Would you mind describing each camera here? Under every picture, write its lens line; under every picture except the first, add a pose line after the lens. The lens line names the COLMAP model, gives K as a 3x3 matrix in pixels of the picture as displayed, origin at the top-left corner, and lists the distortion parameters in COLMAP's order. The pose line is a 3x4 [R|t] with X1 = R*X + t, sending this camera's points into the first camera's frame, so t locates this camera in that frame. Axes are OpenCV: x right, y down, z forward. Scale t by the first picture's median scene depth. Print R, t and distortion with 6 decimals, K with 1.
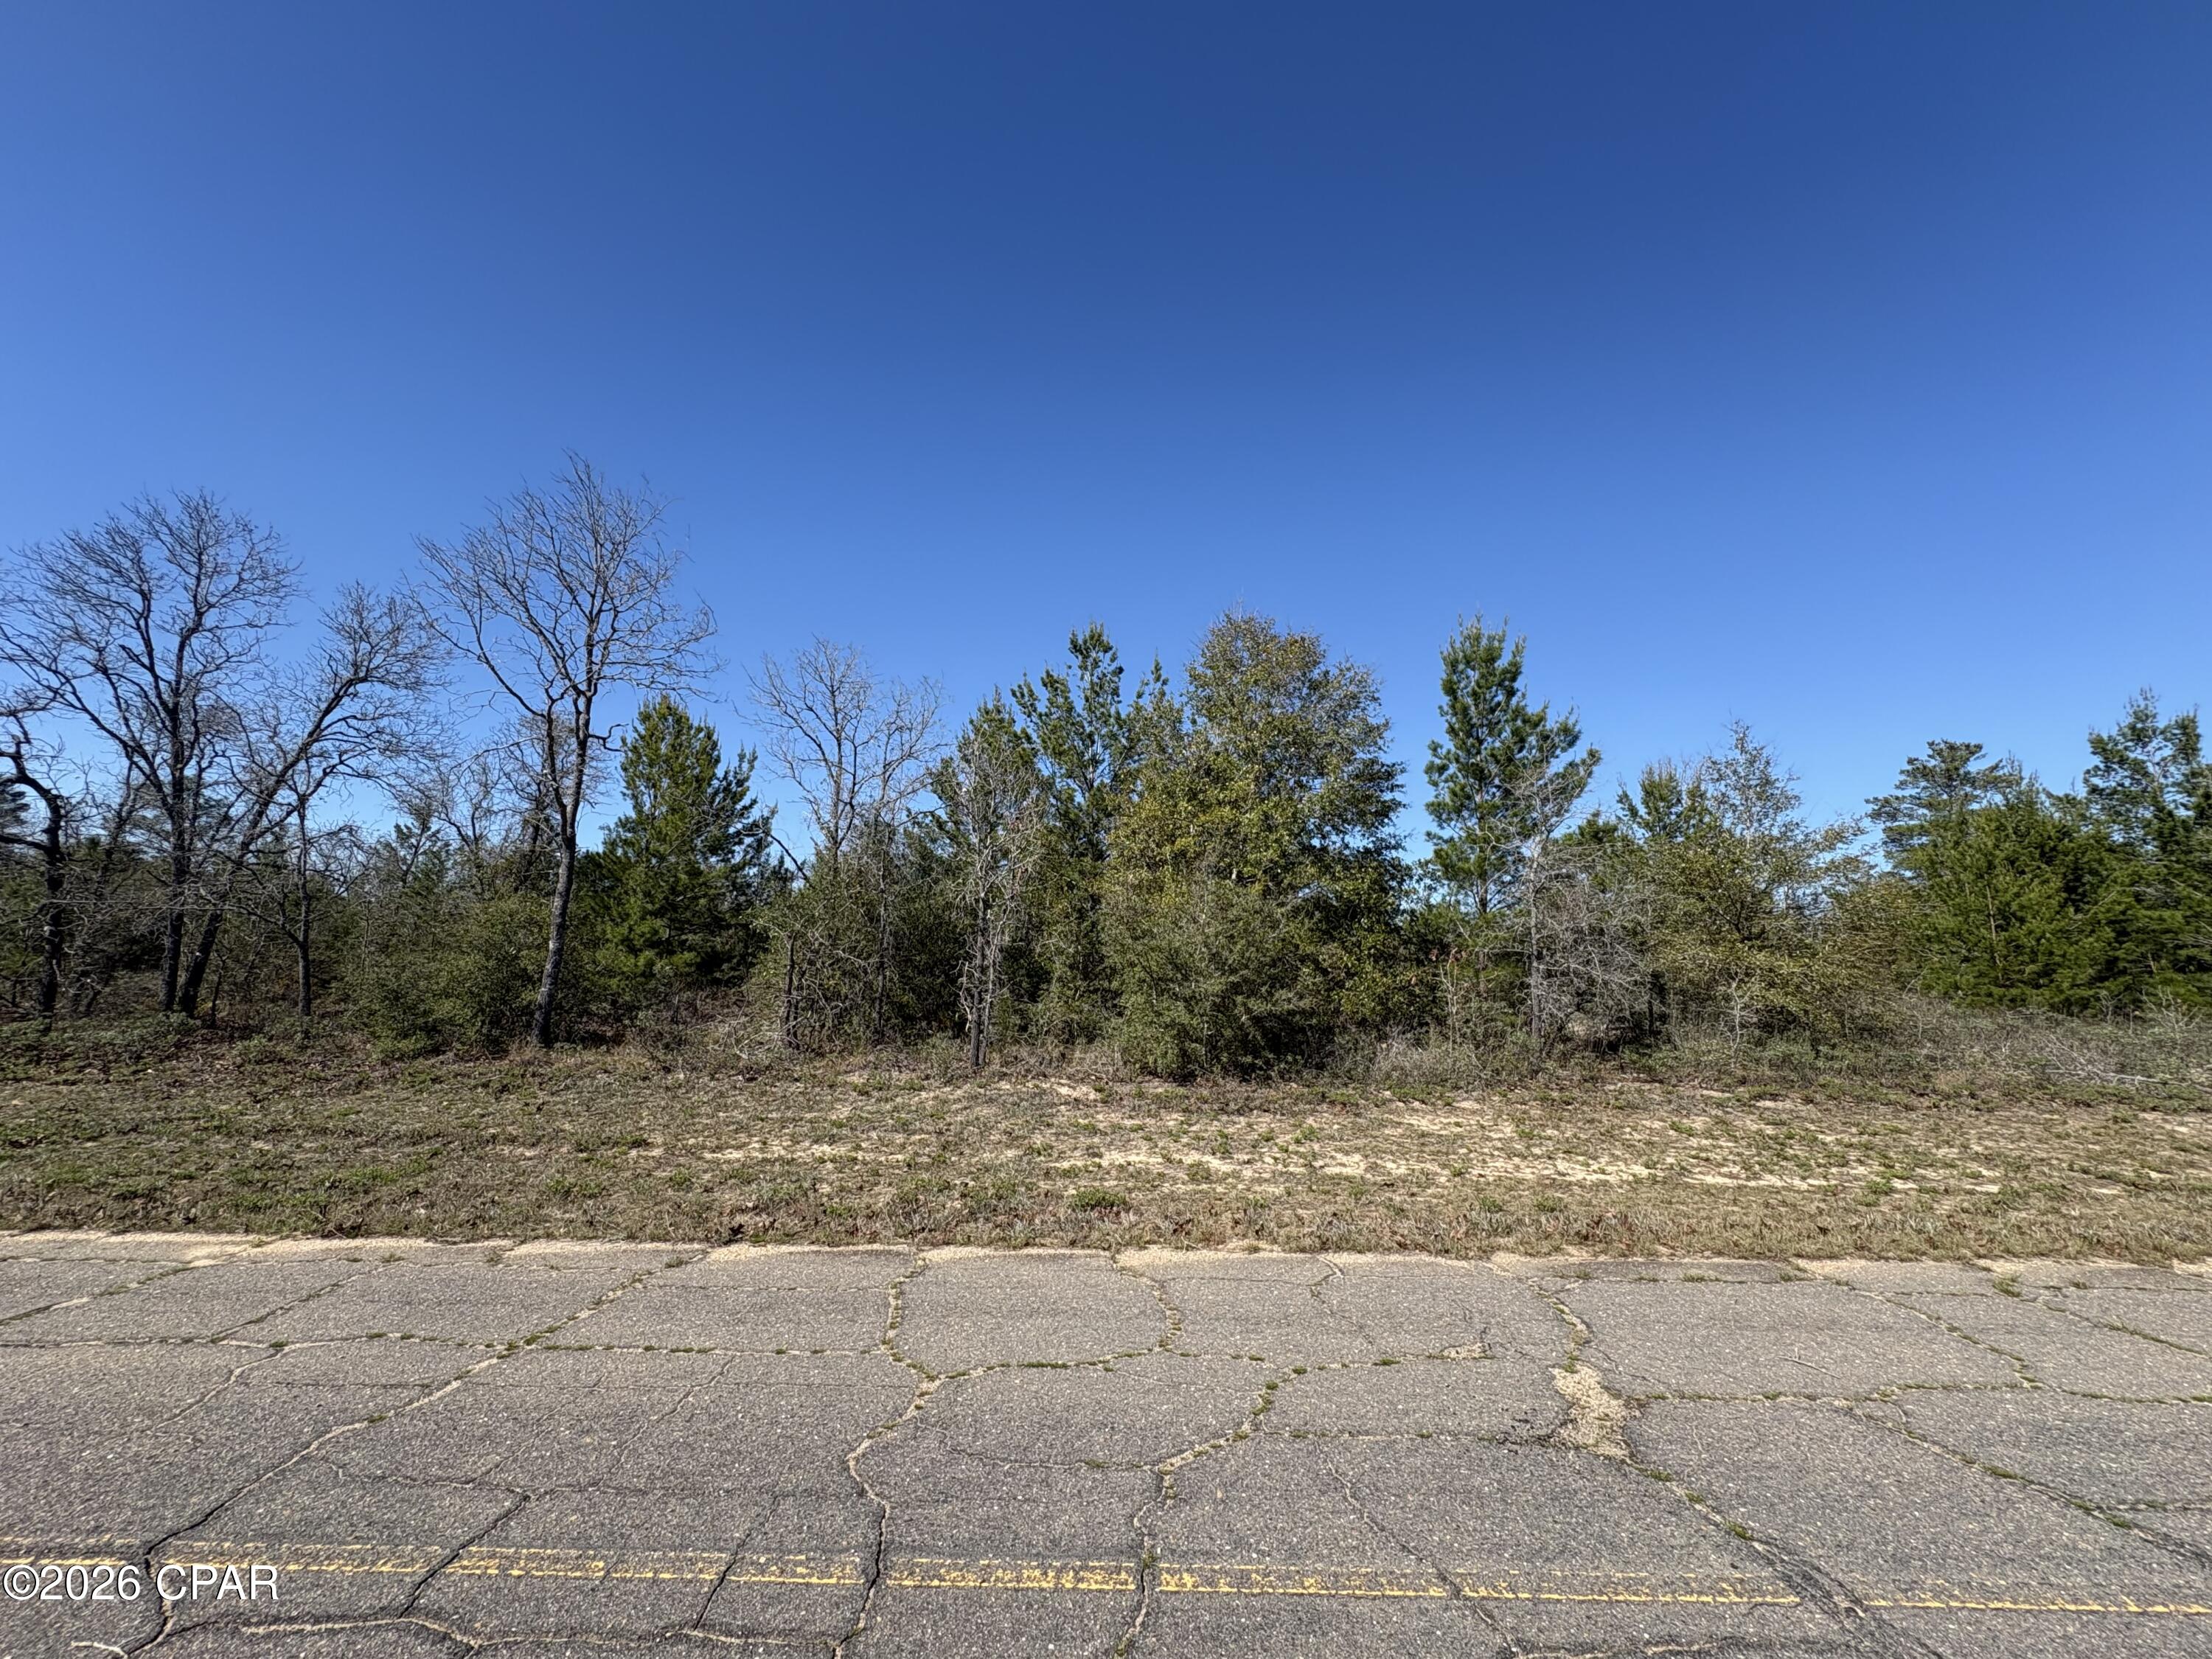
lens RADIAL K [[881.4, 0, 1104.4], [0, 881.4, 824.9], [0, 0, 1]] dist [0.000915, -0.000051]
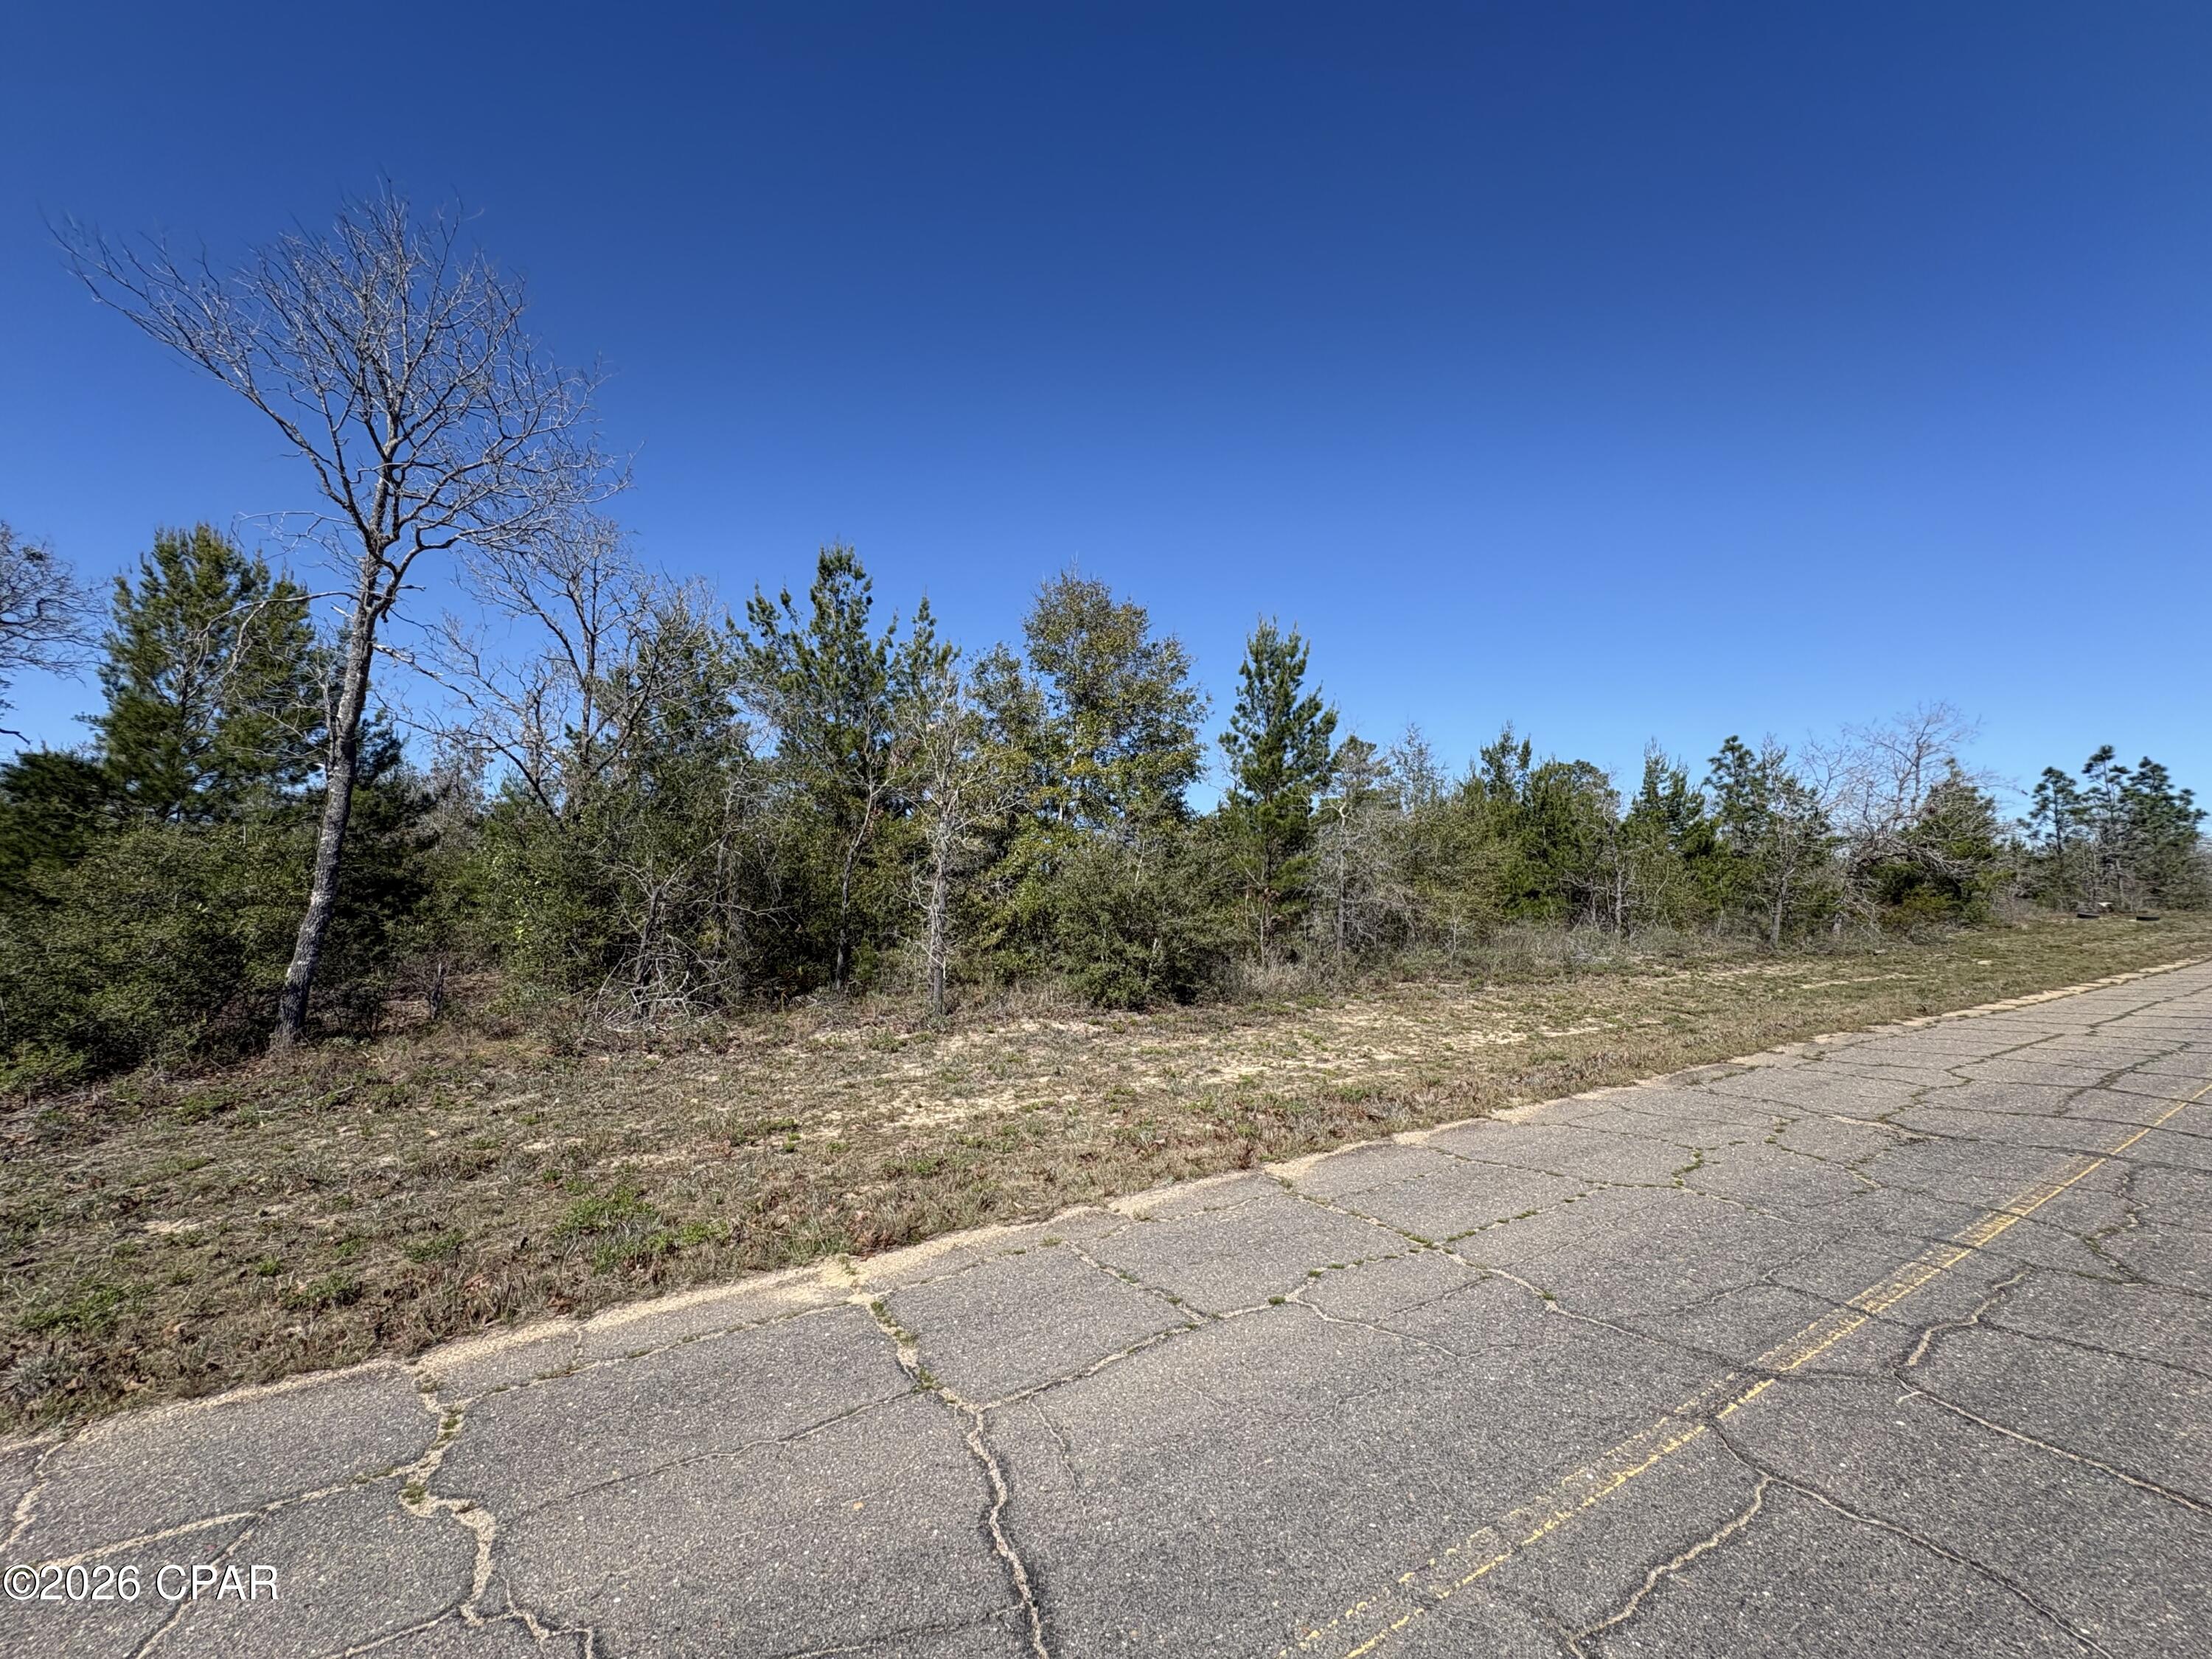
lens RADIAL K [[881.4, 0, 1104.4], [0, 881.4, 824.9], [0, 0, 1]] dist [0.000915, -0.000051]
pose [[0.839326, 0.028244, 0.542894, -0.406037], [-0.061790, 0.997134, 0.043652, 0.010275], [-0.540105, -0.070184, 0.838666, 0.085055]]
